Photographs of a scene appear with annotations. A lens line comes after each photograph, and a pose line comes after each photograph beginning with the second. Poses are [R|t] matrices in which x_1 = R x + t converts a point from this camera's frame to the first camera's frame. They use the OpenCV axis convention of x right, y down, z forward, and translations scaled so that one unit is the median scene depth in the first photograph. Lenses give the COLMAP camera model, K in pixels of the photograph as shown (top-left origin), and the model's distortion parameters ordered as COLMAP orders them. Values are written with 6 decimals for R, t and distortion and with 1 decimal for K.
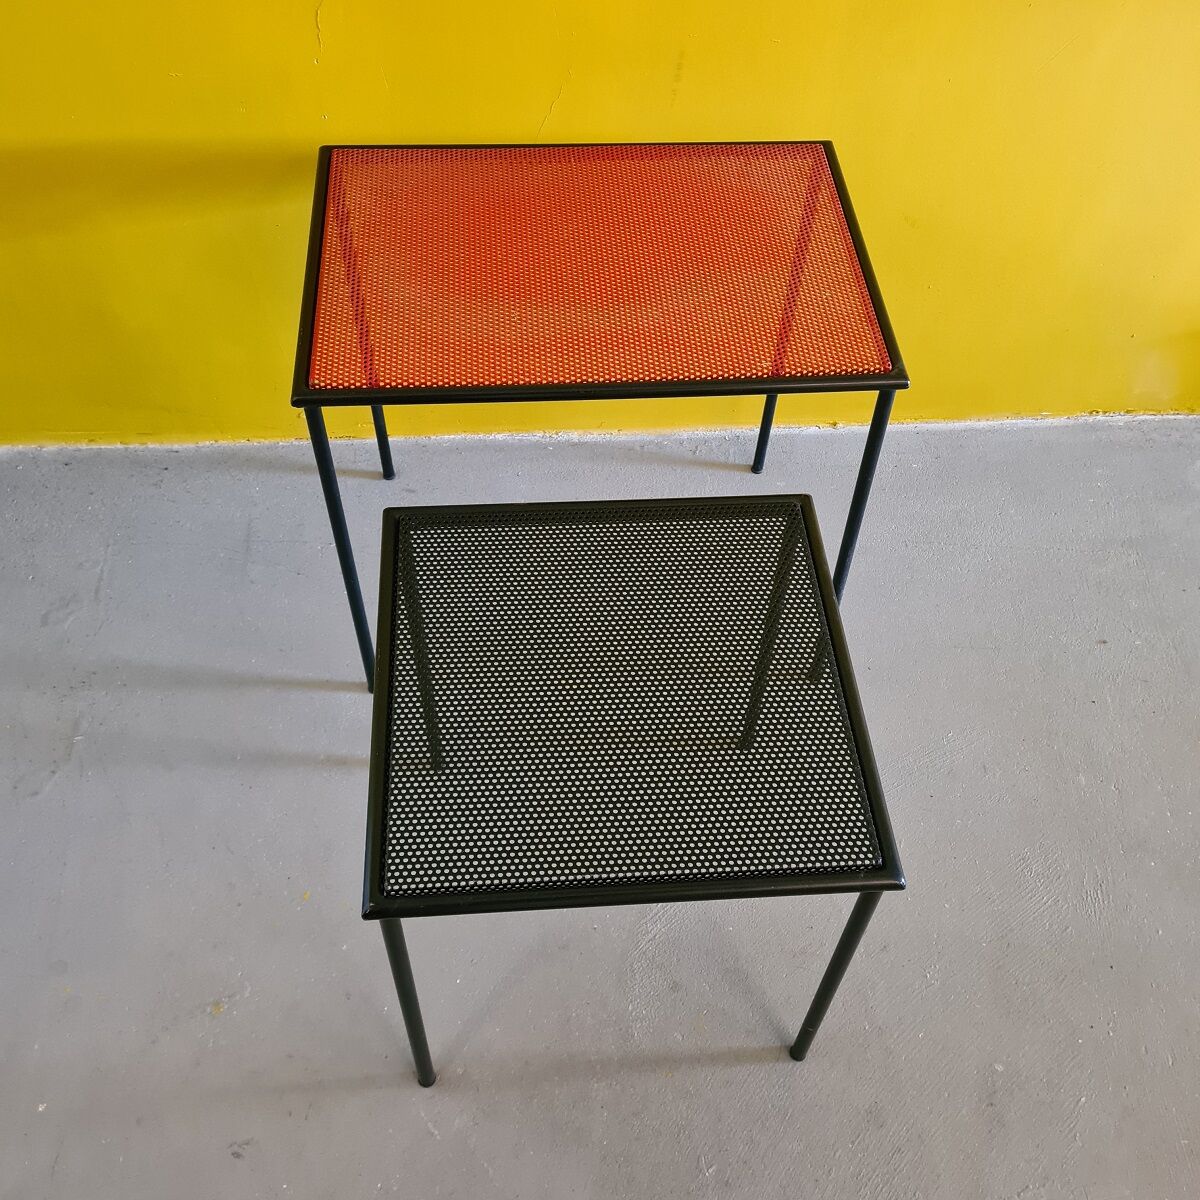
lens RADIAL K [[1217.3, 0, 598.7], [0, 1217.3, 616.1], [0, 0, 1]] dist [0.057936, -0.025657]
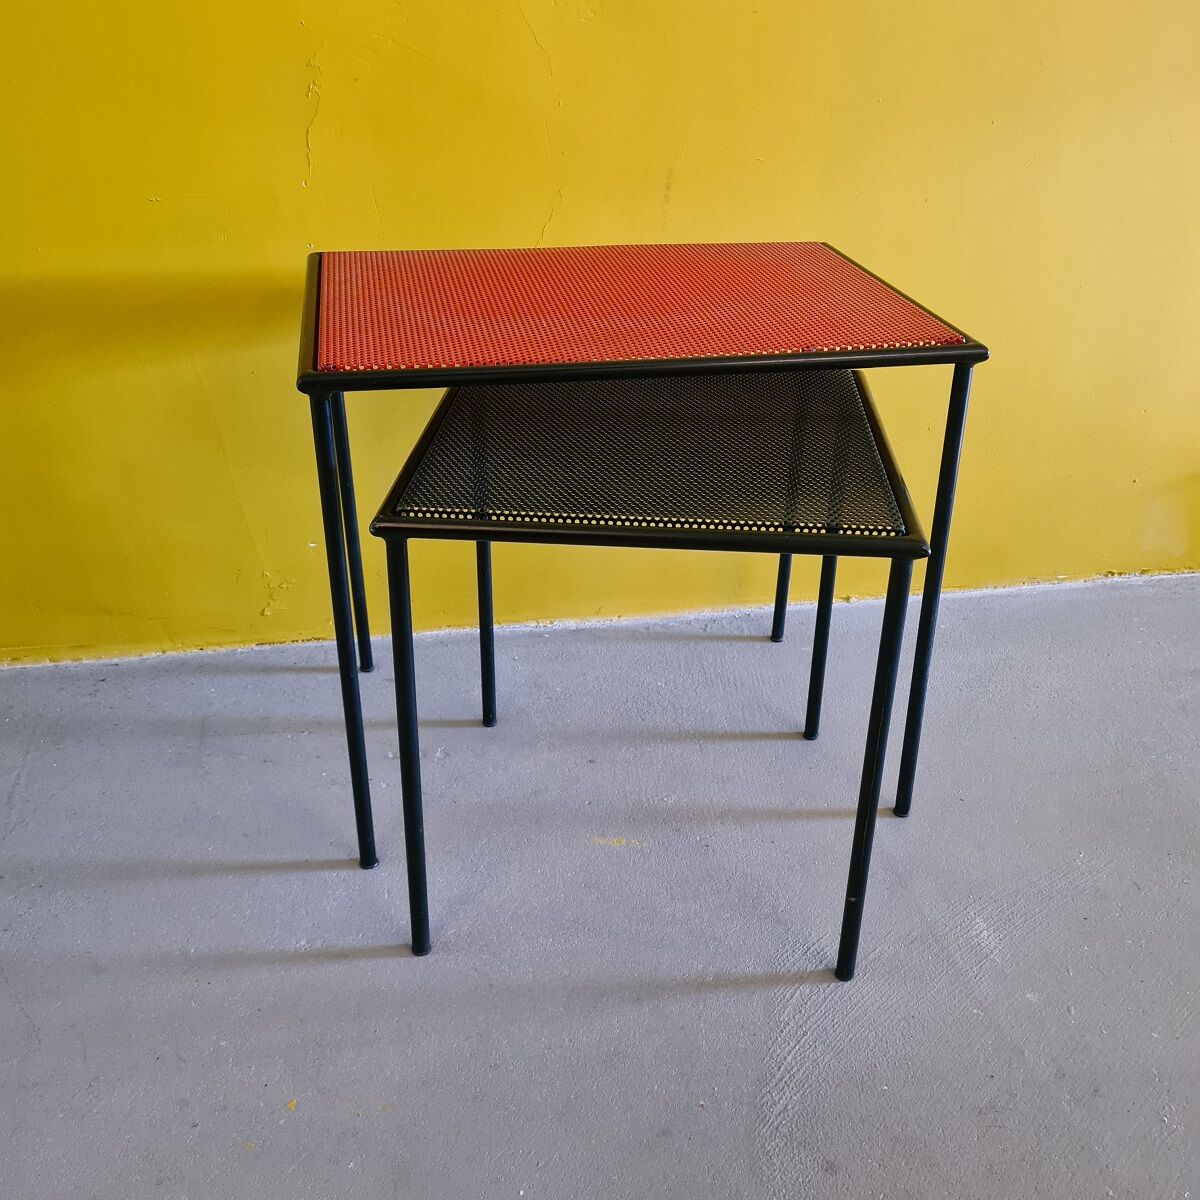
lens RADIAL K [[1214.8, 0, 603.5], [0, 1214.8, 614.3], [0, 0, 1]] dist [0.059739, -0.041508]
pose [[0.993077, -0.067595, 0.096071, -0.083819], [0.099959, 0.915849, -0.388882, 0.202150], [-0.061700, 0.395793, 0.916265, 0.174152]]
